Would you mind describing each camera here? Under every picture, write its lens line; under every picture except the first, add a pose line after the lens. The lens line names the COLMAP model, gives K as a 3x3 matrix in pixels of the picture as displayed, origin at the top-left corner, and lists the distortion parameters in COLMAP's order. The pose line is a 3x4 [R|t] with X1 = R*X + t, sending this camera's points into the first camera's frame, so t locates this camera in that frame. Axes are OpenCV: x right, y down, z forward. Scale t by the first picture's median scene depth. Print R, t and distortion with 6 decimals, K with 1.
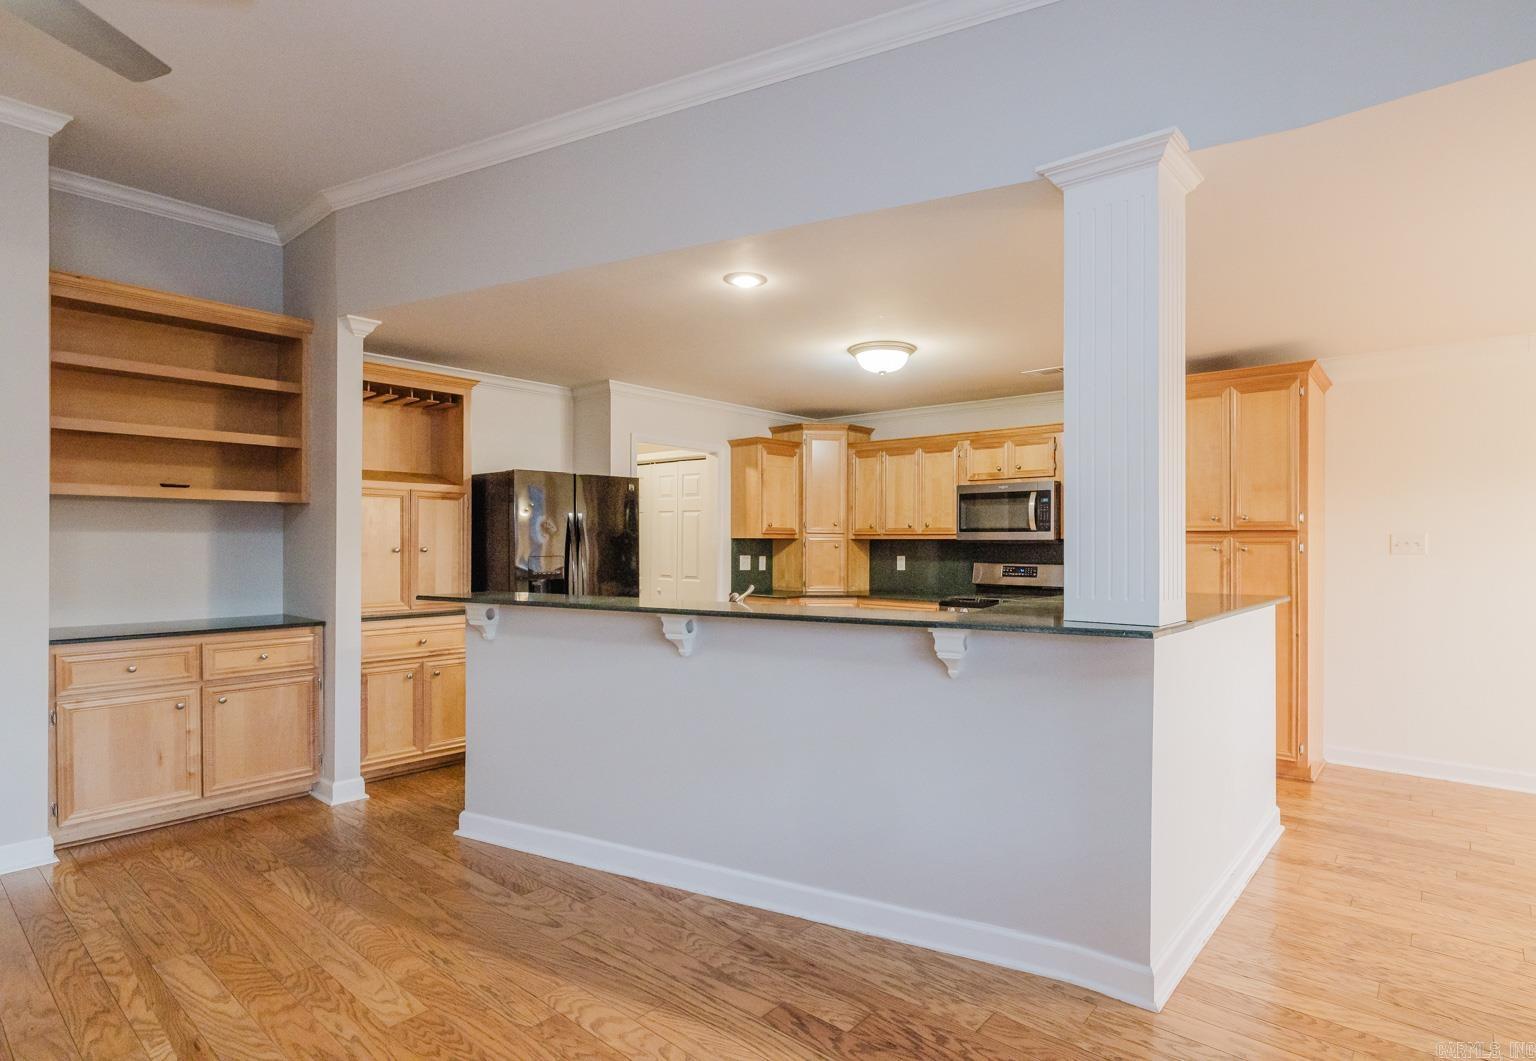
lens RADIAL K [[788.6, 0, 832.1], [0, 788.6, 549.2], [0, 0, 1]] dist [-0.002038, 0.002122]
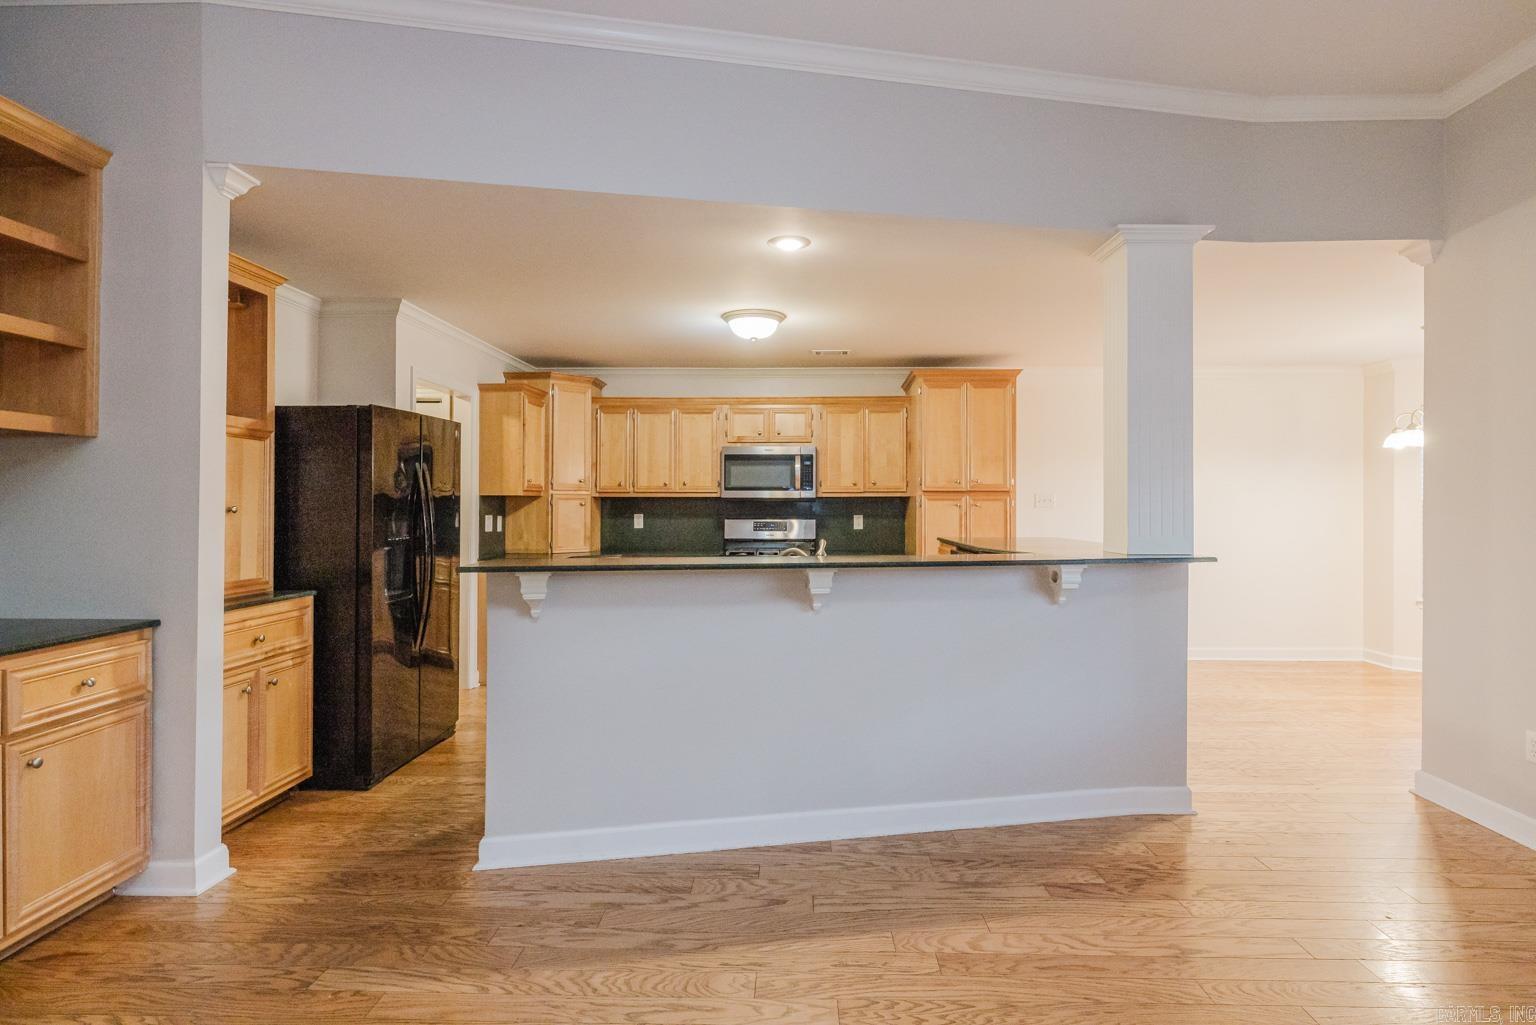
lens RADIAL K [[774.9, 0, 802.0], [0, 774.9, 499.2], [0, 0, 1]] dist [0.001725, -0.000070]
pose [[0.792652, 0.000662, 0.609674, -0.610724], [0.006177, 0.999939, -0.009116, 0.000817], [-0.609643, 0.010992, 0.792600, 0.162585]]
